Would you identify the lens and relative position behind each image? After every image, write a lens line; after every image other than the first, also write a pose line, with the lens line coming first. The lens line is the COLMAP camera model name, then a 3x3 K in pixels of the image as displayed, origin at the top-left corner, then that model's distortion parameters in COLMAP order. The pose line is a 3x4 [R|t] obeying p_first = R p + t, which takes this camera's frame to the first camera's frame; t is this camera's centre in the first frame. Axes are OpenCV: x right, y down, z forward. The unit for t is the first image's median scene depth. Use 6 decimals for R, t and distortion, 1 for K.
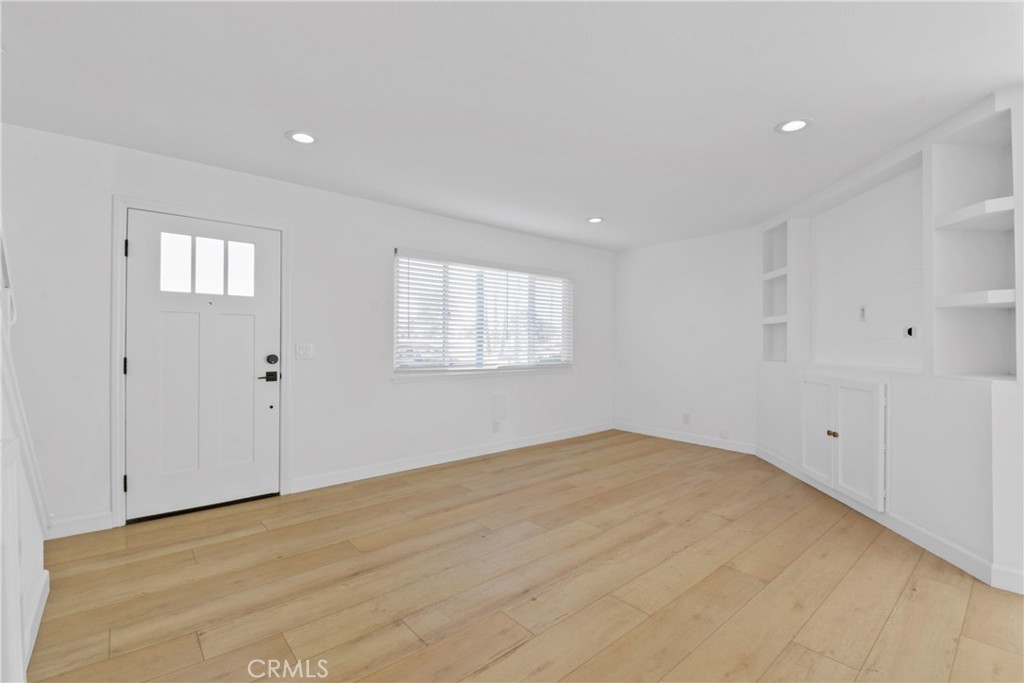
lens RADIAL K [[446.7, 0, 514.1], [0, 446.7, 340.9], [0, 0, 1]] dist [0.012997, -0.020065]
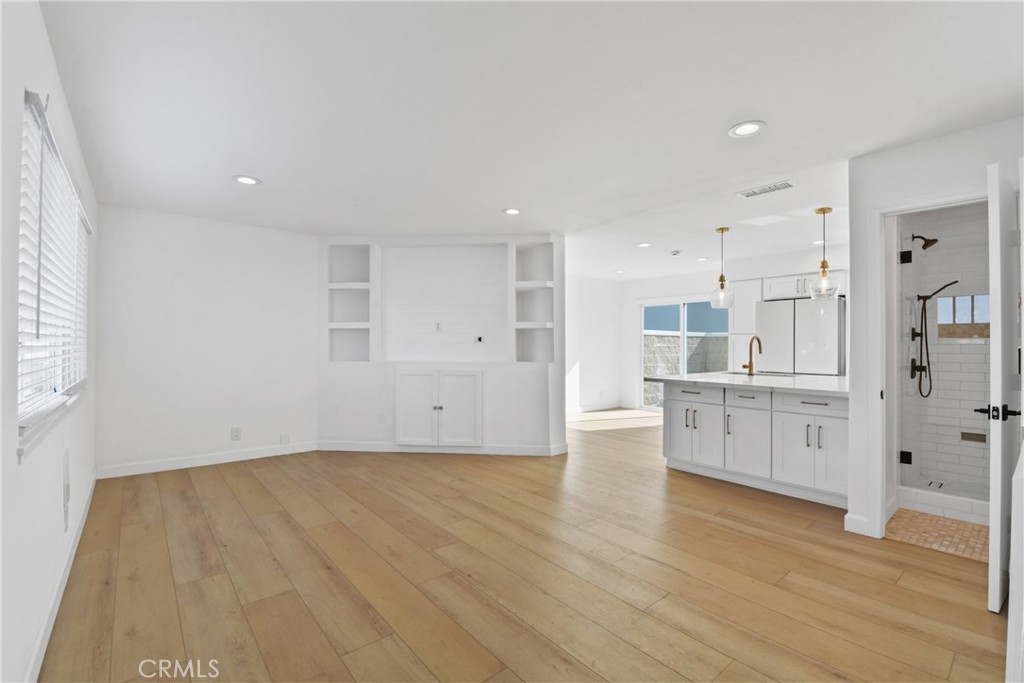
lens RADIAL K [[446.7, 0, 514.1], [0, 446.7, 340.9], [0, 0, 1]] dist [0.012997, -0.020065]
pose [[0.015304, 0.004934, 0.999871, -0.765769], [-0.007675, 0.999959, -0.004817, -0.006928], [-0.999853, -0.007600, 0.015341, 0.747792]]
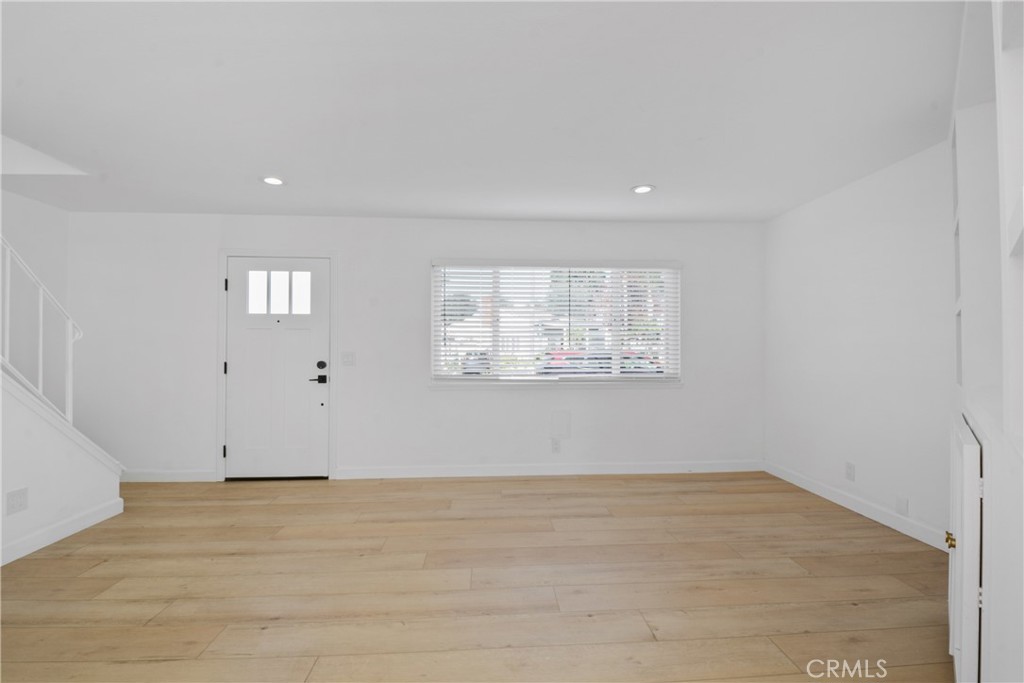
lens RADIAL K [[452.7, 0, 515.4], [0, 452.7, 343.6], [0, 0, 1]] dist [0.012578, -0.020822]
pose [[0.803287, -0.010680, -0.595497, 0.639574], [0.004688, 0.999922, -0.011609, -0.000371], [0.595574, 0.006534, 0.803274, 0.344403]]
